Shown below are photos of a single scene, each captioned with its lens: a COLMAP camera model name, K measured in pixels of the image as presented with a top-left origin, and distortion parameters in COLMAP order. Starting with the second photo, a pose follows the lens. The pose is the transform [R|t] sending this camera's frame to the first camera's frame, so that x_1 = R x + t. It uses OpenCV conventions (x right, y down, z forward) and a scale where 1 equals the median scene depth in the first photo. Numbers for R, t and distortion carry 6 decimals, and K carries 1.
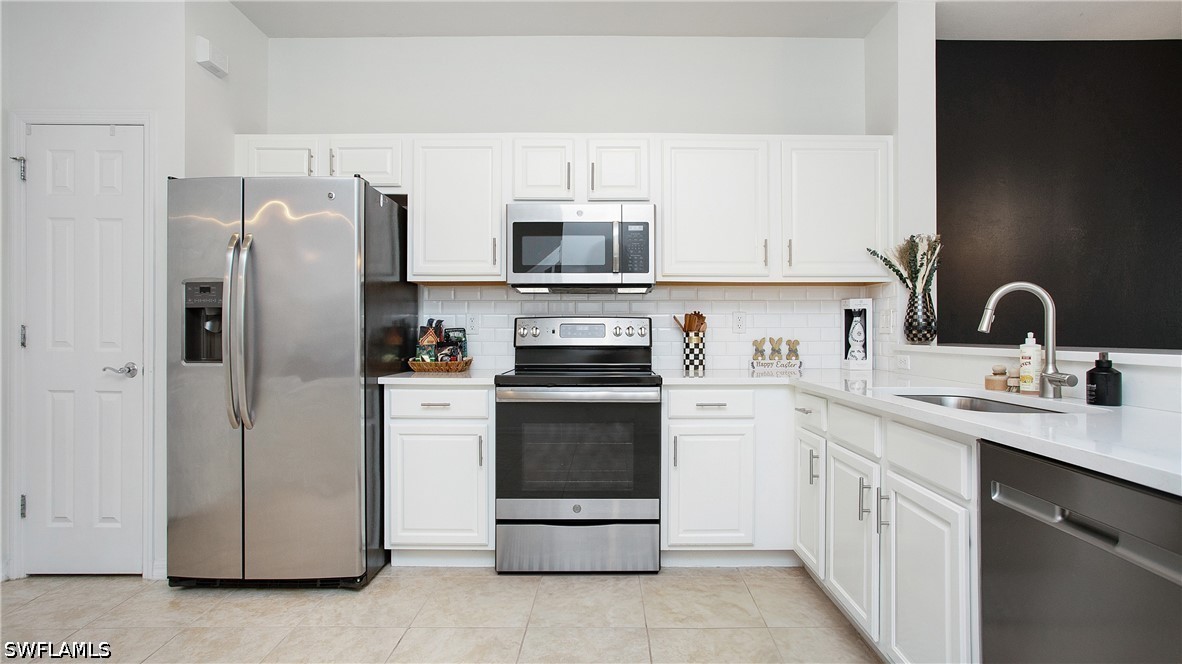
lens RADIAL K [[592.7, 0, 600.4], [0, 592.7, 323.6], [0, 0, 1]] dist [-0.019998, 0.009167]
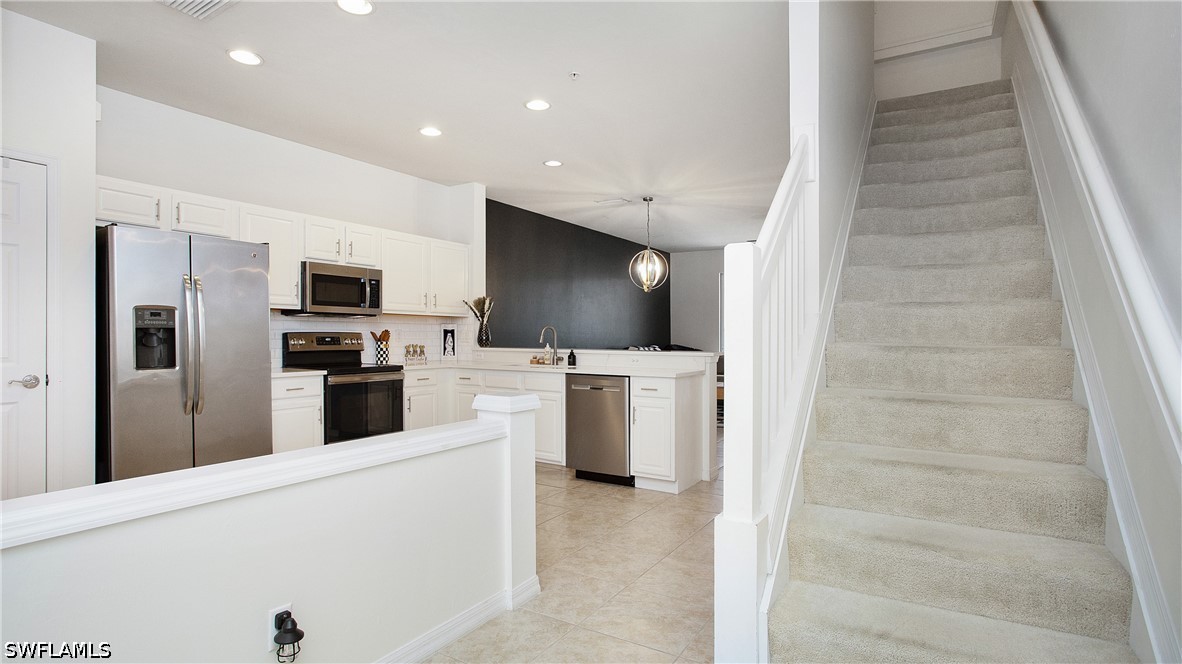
lens RADIAL K [[592.7, 0, 585.6], [0, 592.7, 329.6], [0, 0, 1]] dist [-0.019998, 0.009167]
pose [[0.518353, 0.010121, 0.855107, -1.198590], [-0.019244, 0.999815, -0.000168, -0.038301], [-0.854950, -0.016369, 0.518452, -0.476618]]
